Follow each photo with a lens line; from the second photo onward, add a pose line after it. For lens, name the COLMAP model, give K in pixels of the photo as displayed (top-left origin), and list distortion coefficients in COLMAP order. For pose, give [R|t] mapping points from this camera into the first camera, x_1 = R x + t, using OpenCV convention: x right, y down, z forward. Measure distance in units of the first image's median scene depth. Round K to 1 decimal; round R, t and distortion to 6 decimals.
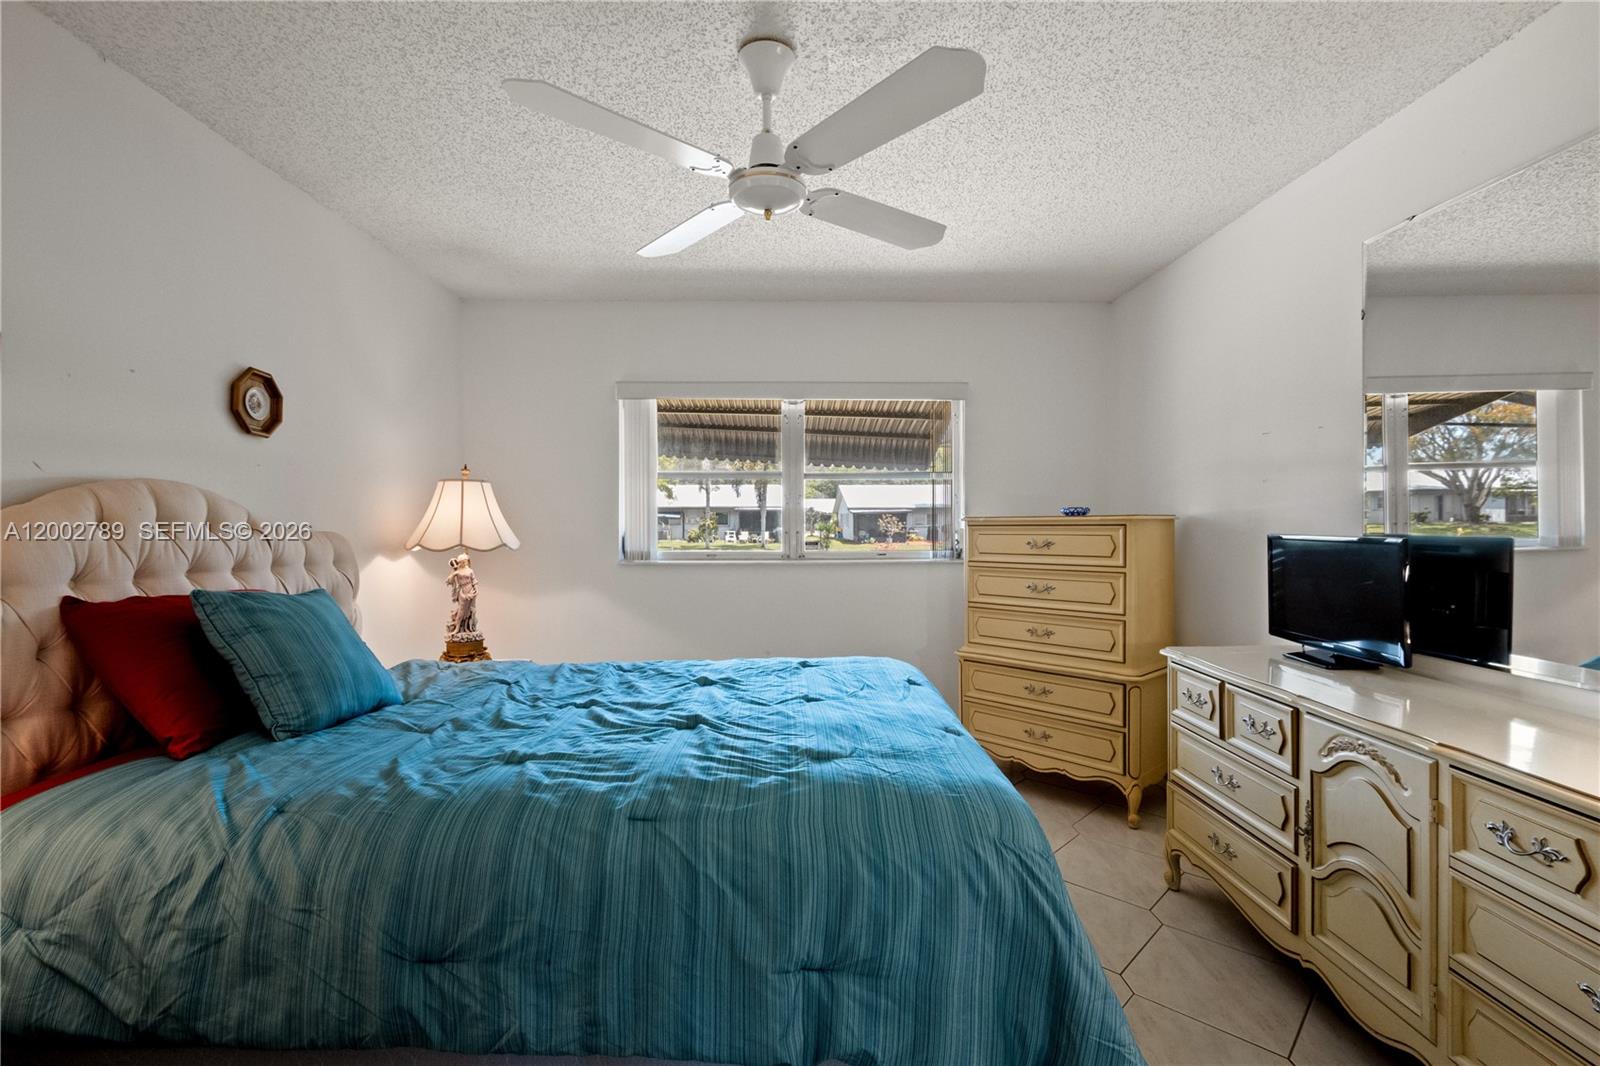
lens RADIAL K [[734.5, 0, 791.1], [0, 734.5, 533.9], [0, 0, 1]] dist [-0.007599, 0.002305]
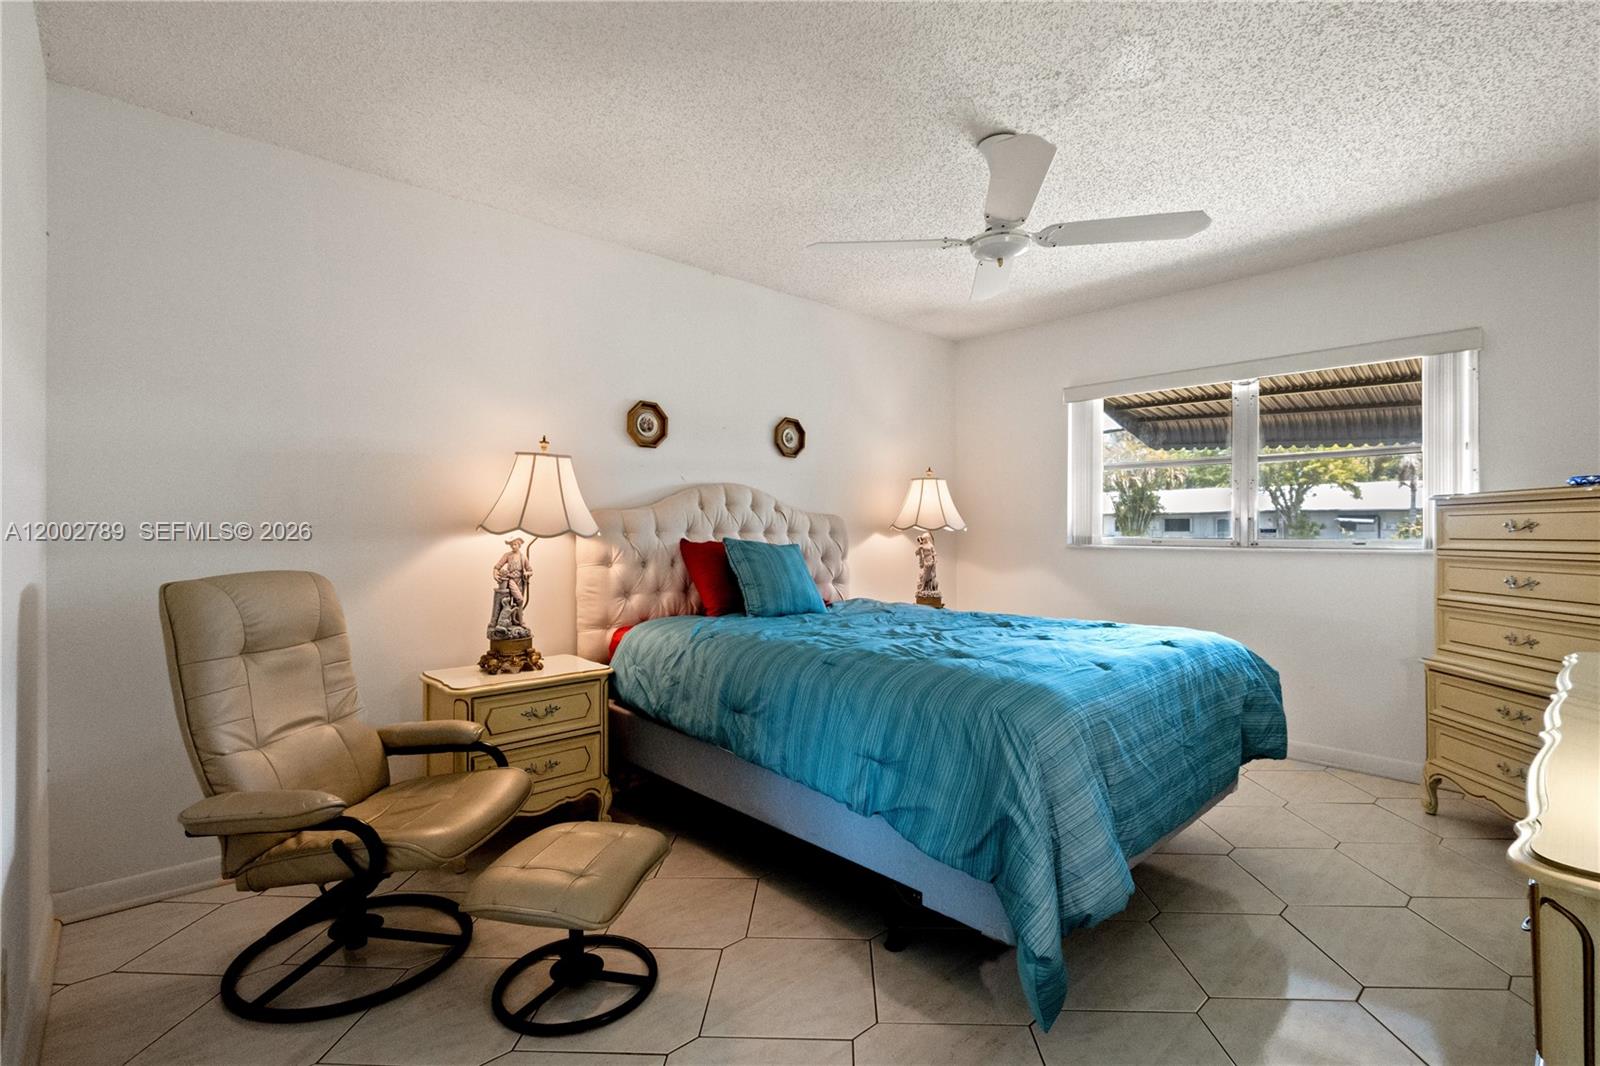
lens RADIAL K [[734.5, 0, 804.8], [0, 734.5, 531.1], [0, 0, 1]] dist [-0.007599, 0.002305]
pose [[0.662082, 0.004709, -0.749417, 0.513978], [-0.015383, 0.999855, -0.007308, 0.044954], [0.749274, 0.016367, 0.662058, -0.092506]]
